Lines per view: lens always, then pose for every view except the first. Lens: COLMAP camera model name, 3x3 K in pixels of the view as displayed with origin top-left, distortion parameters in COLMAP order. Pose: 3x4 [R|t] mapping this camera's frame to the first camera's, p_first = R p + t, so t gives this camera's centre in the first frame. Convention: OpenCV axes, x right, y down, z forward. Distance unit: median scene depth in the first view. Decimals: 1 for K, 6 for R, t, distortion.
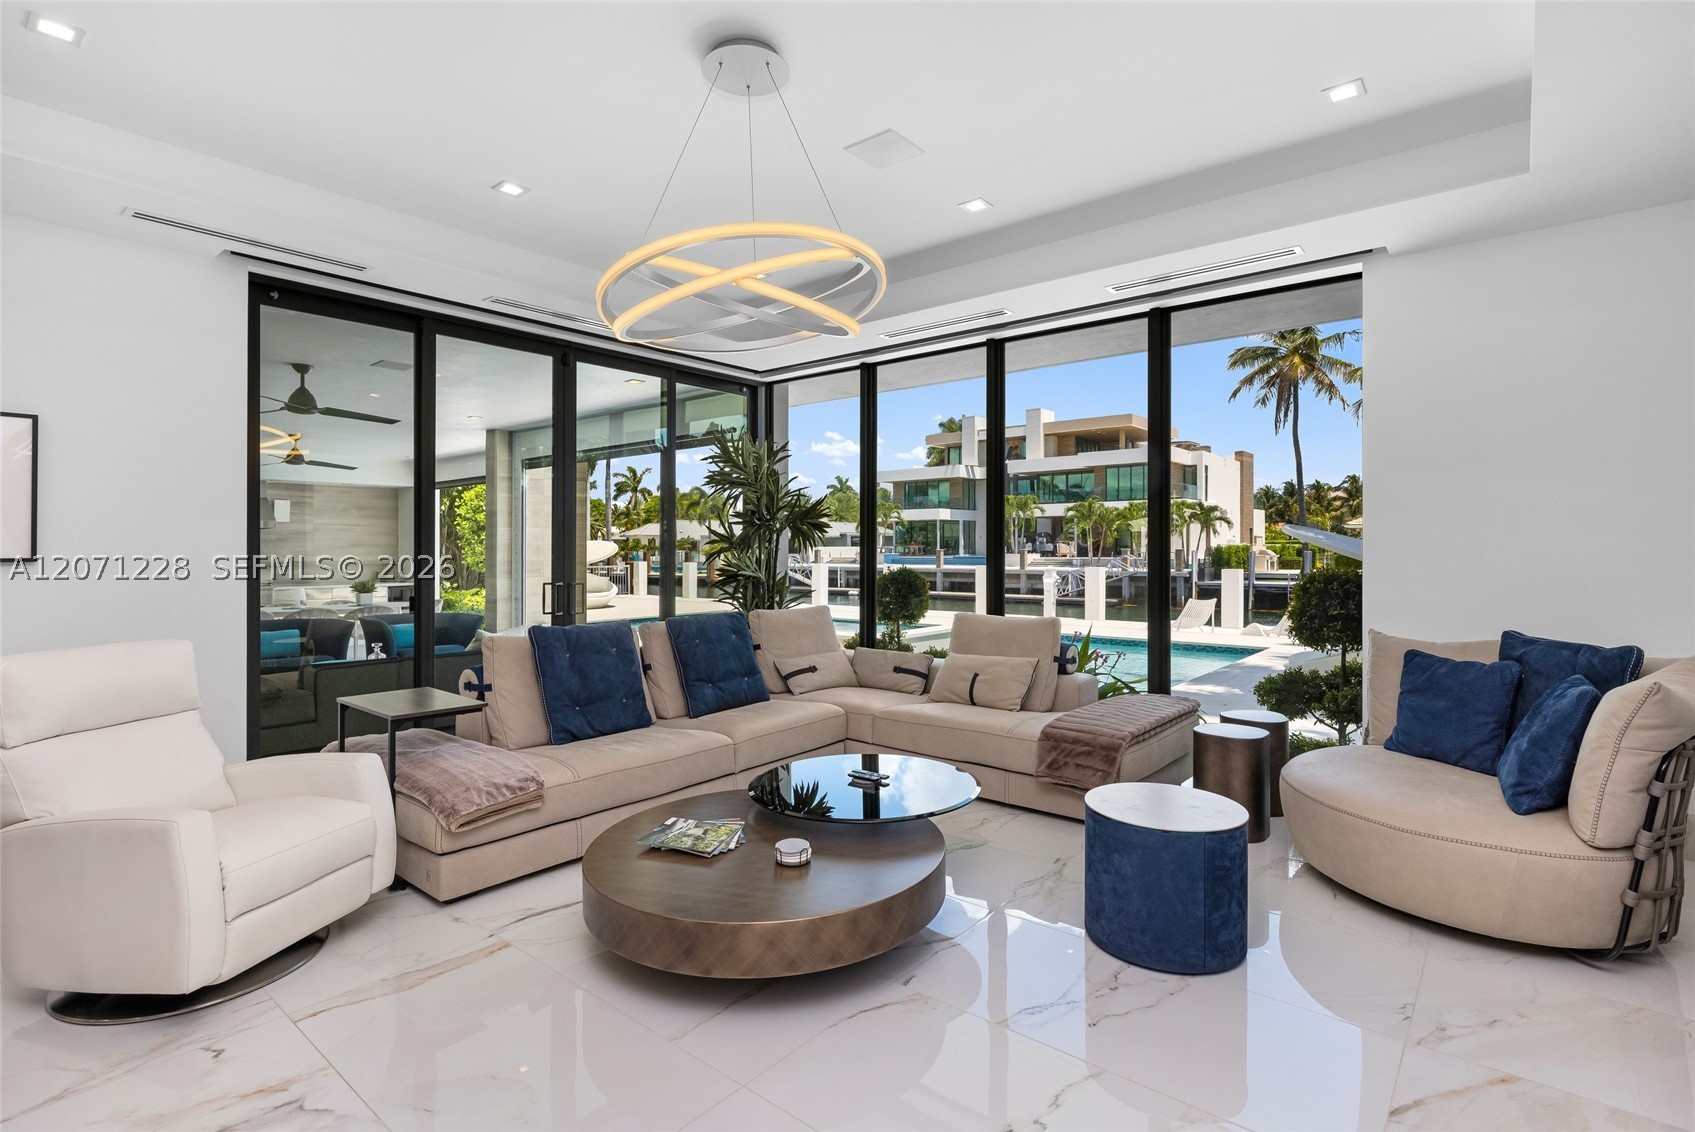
lens RADIAL K [[820.9, 0, 837.3], [0, 820.9, 553.7], [0, 0, 1]] dist [0.001584, 0.000645]
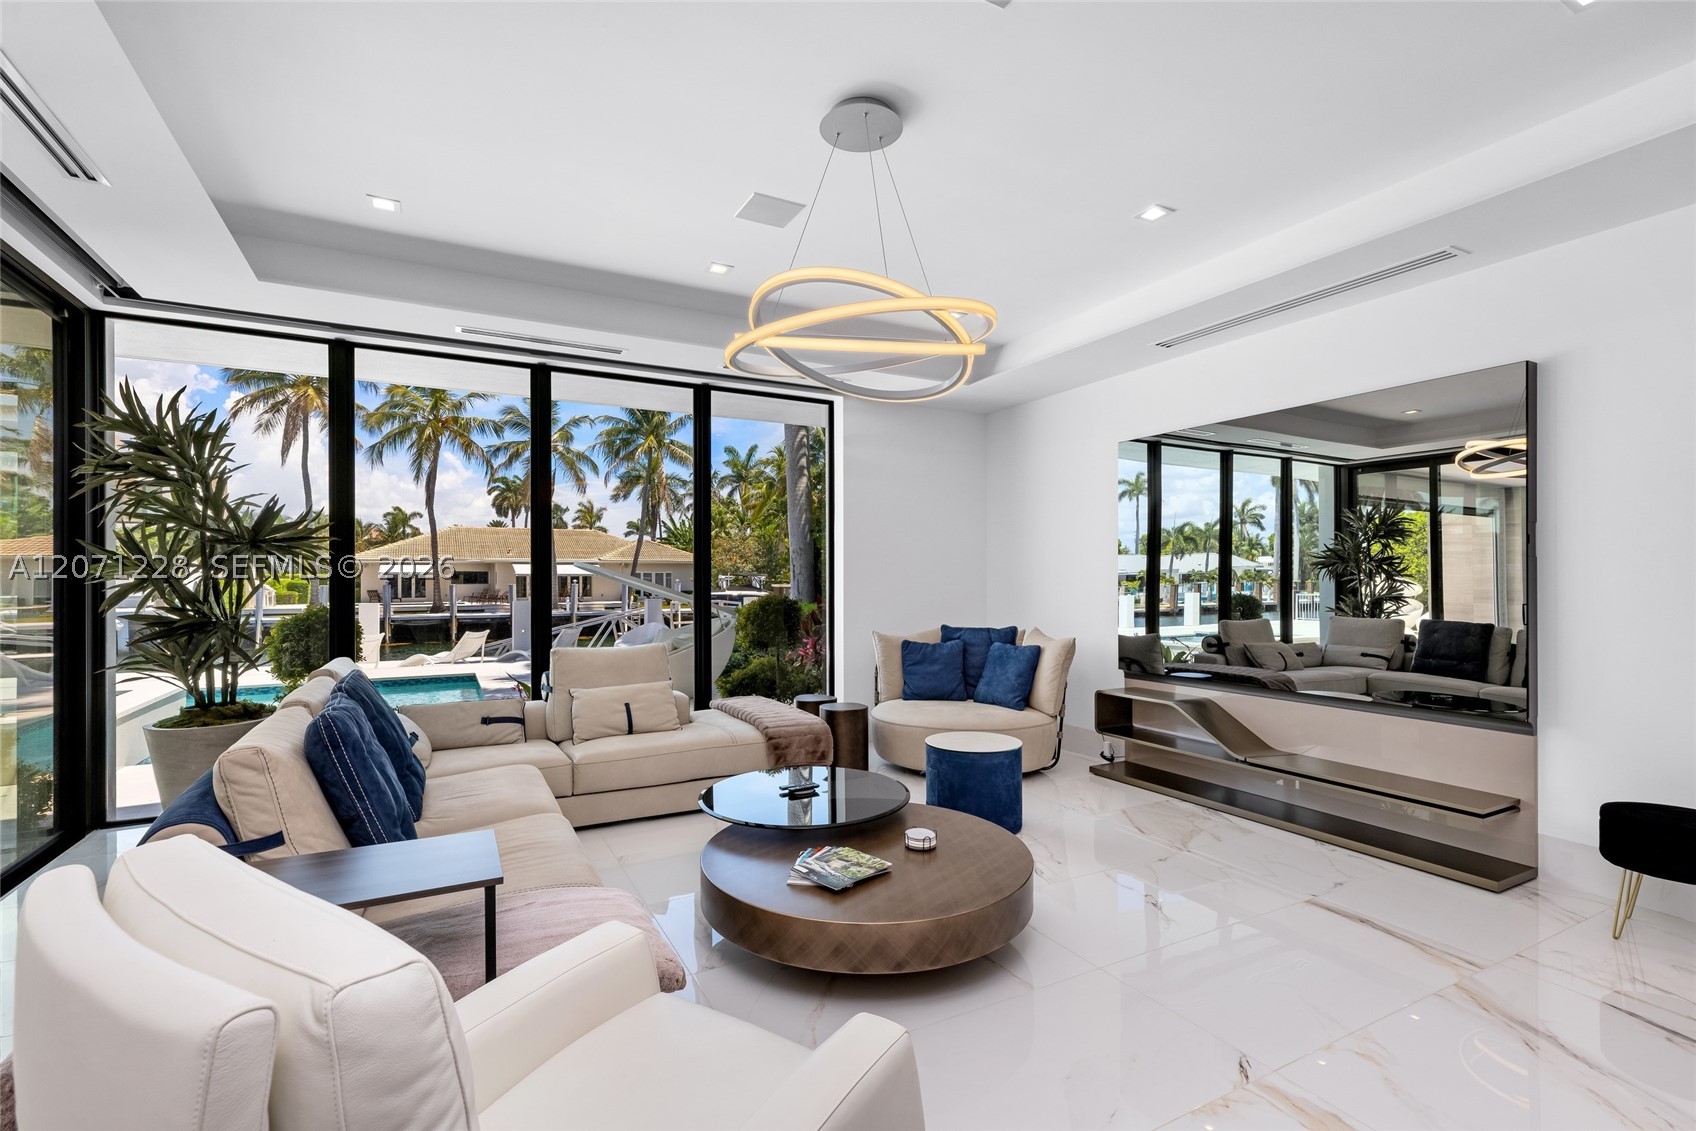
lens RADIAL K [[783.1, 0, 841.6], [0, 783.1, 598.9], [0, 0, 1]] dist [0.009753, -0.000338]
pose [[0.377750, -0.022193, 0.925642, -0.902392], [0.008395, 0.999754, 0.020545, -0.003256], [-0.925870, 0.000010, 0.377843, 0.546352]]
